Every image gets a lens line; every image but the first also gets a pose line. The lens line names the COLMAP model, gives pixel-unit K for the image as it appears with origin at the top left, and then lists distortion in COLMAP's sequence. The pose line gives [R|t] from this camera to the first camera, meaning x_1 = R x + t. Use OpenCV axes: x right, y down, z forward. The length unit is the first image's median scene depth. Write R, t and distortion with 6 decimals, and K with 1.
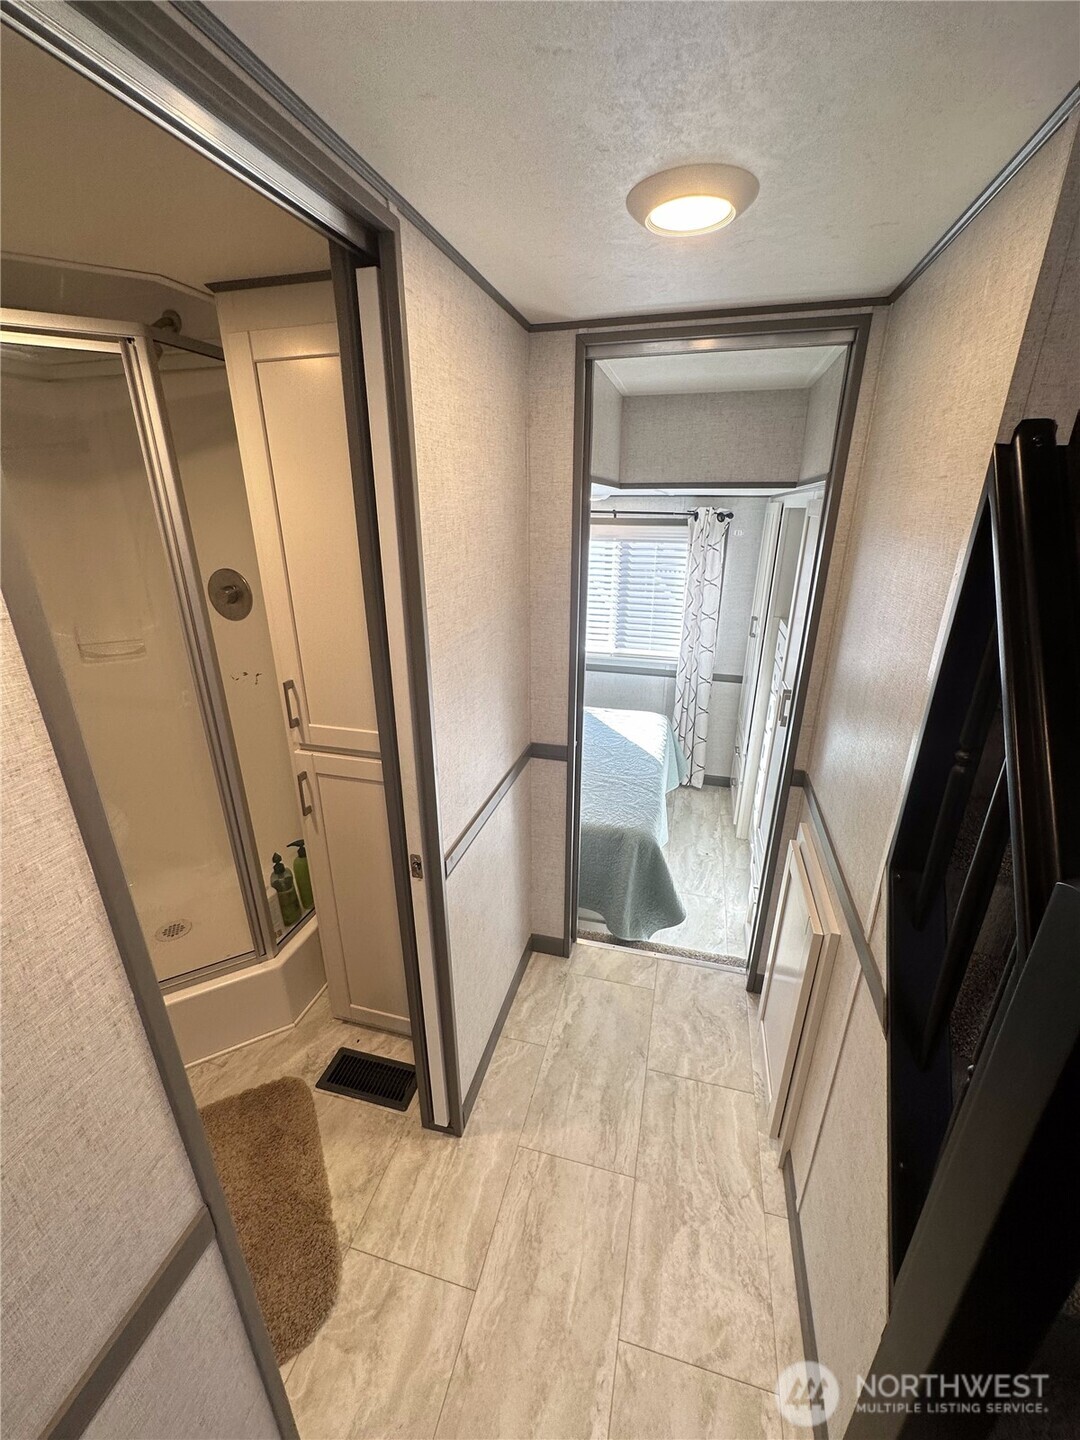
lens RADIAL K [[577.3, 0, 543.8], [0, 577.3, 724.5], [0, 0, 1]] dist [-0.005318, 0.001187]
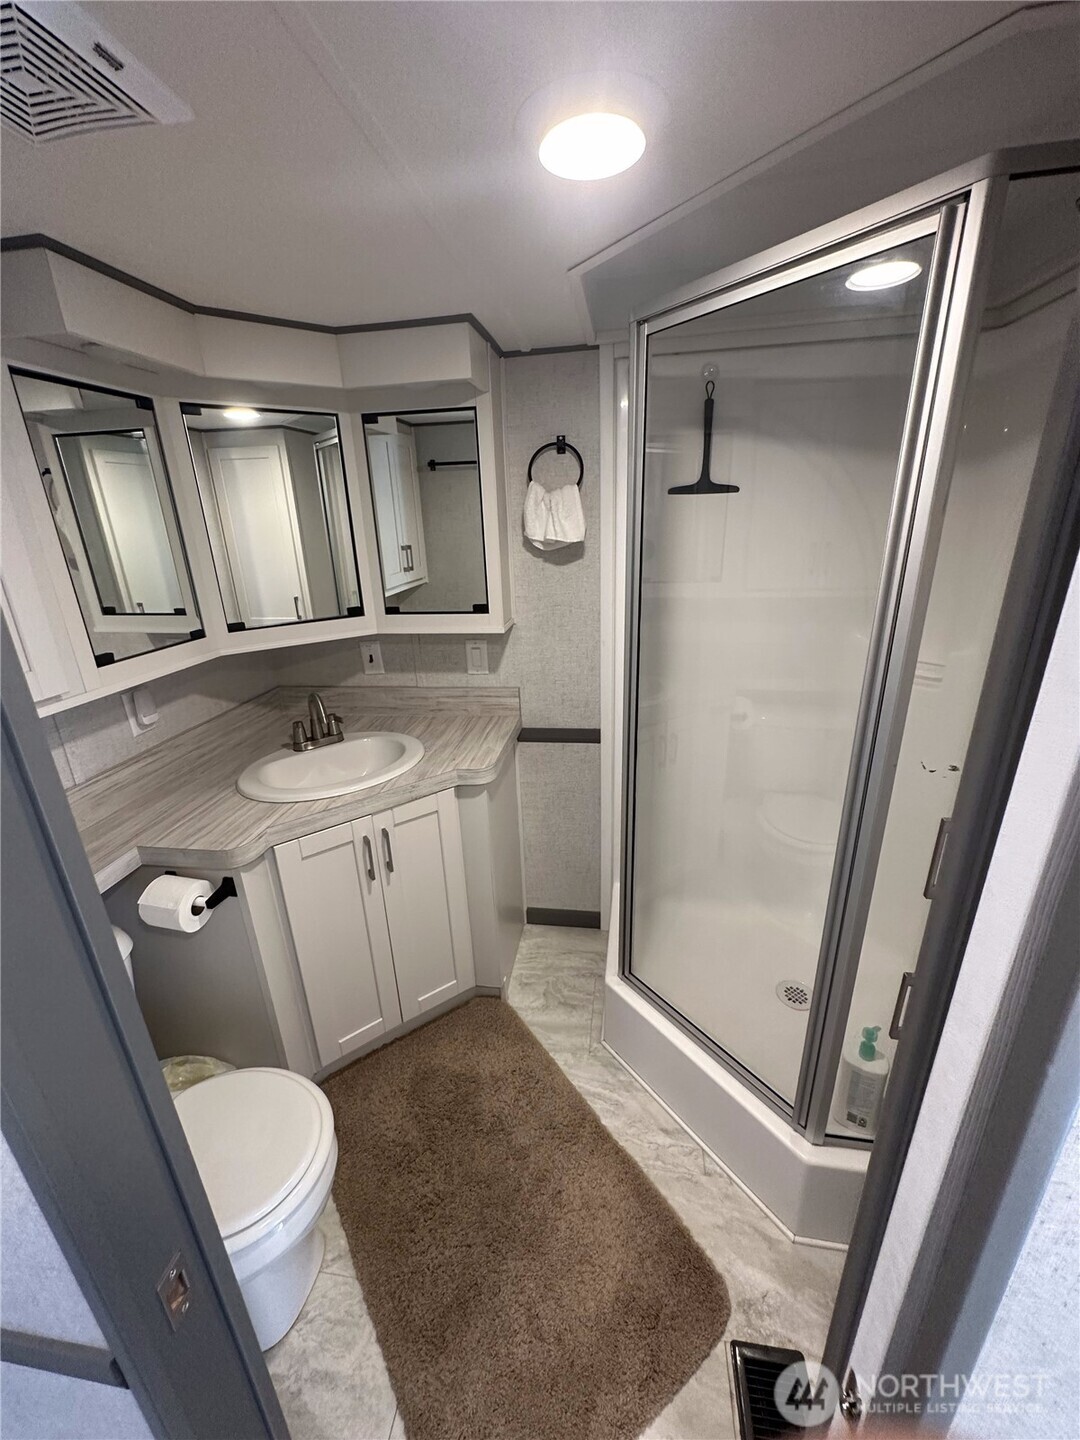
lens RADIAL K [[577.3, 0, 541.7], [0, 577.3, 721.3], [0, 0, 1]] dist [-0.005318, 0.001187]
pose [[0.115011, 0.342052, -0.932616, -0.037138], [-0.319618, 0.901664, 0.291285, -0.161705], [0.940541, 0.264580, 0.213028, 0.439312]]
